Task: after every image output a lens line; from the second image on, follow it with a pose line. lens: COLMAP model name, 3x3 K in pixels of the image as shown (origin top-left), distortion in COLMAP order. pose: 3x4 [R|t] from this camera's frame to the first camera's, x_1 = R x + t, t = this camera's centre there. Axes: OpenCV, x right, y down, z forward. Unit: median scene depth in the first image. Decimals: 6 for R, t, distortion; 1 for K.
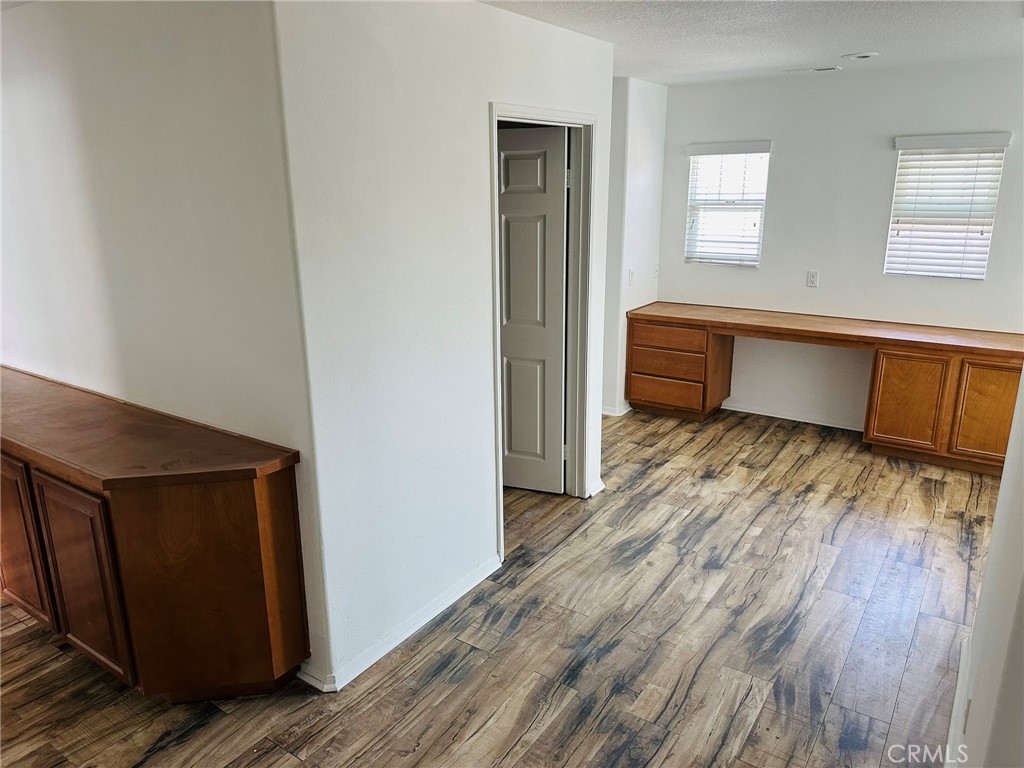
lens RADIAL K [[721.5, 0, 507.0], [0, 721.5, 378.1], [0, 0, 1]] dist [0.073200, -0.098973]
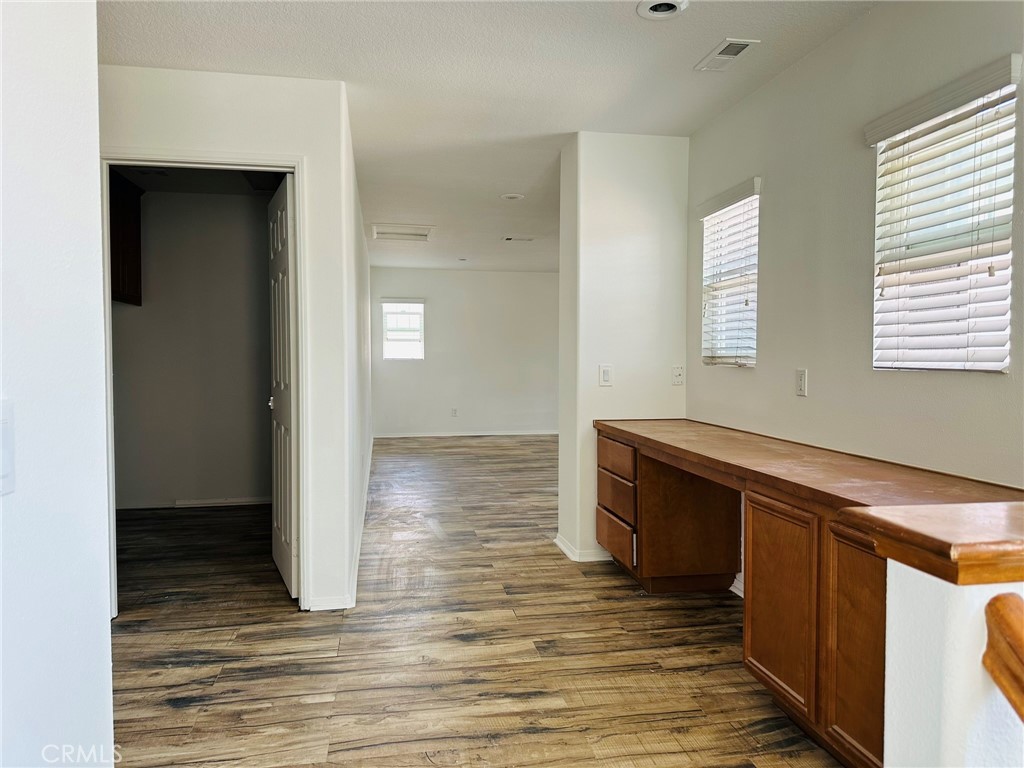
lens RADIAL K [[721.5, 0, 507.2], [0, 721.5, 383.0], [0, 0, 1]] dist [0.073200, -0.098973]
pose [[0.700450, 0.032575, -0.712957, 0.749695], [-0.191205, 0.971006, -0.143485, -0.005779], [0.687612, 0.236825, 0.686370, 0.479722]]
